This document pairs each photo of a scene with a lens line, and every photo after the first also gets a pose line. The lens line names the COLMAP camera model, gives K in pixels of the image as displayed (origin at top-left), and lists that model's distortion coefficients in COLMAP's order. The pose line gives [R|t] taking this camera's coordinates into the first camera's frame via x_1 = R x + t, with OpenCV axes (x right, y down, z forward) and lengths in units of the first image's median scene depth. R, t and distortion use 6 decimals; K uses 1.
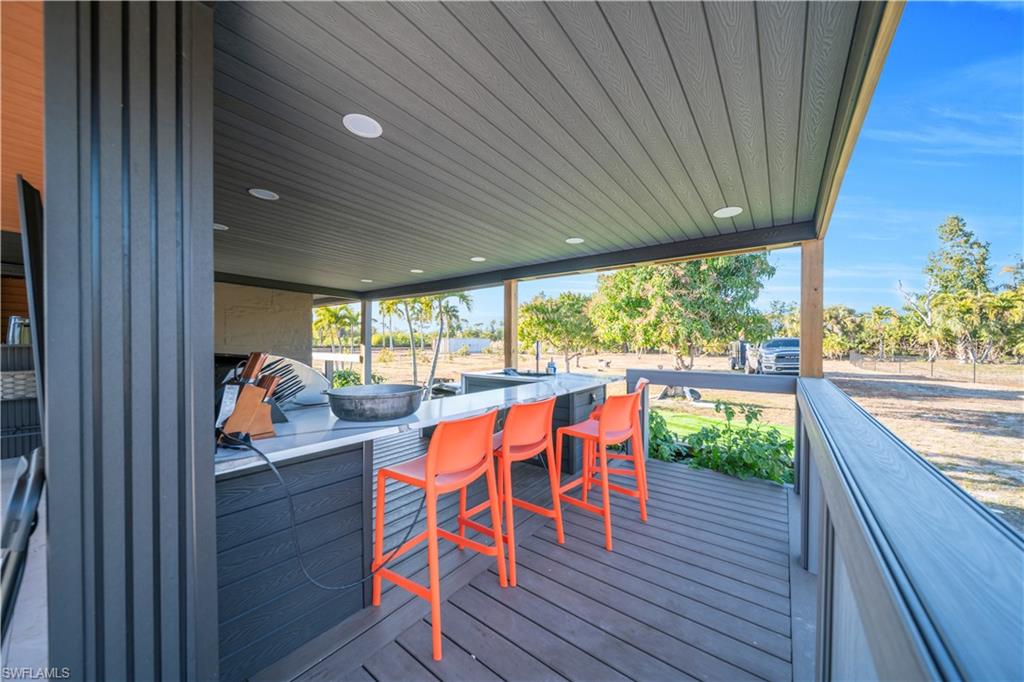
lens RADIAL K [[352.4, 0, 511.4], [0, 352.4, 345.7], [0, 0, 1]] dist [0.002056, -0.002718]
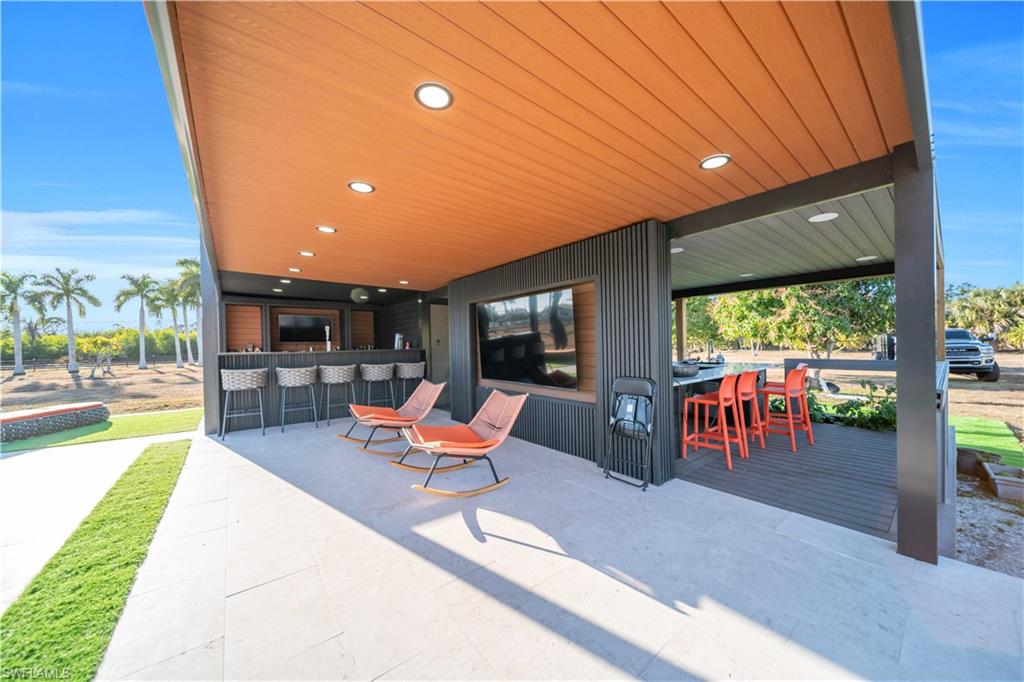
lens RADIAL K [[352.4, 0, 511.4], [0, 352.4, 345.7], [0, 0, 1]] dist [0.002056, -0.002718]
pose [[0.969909, -0.018969, -0.242728, -0.170641], [0.019295, 0.999813, -0.001036, -0.002903], [0.242702, -0.003679, 0.970094, -0.282079]]
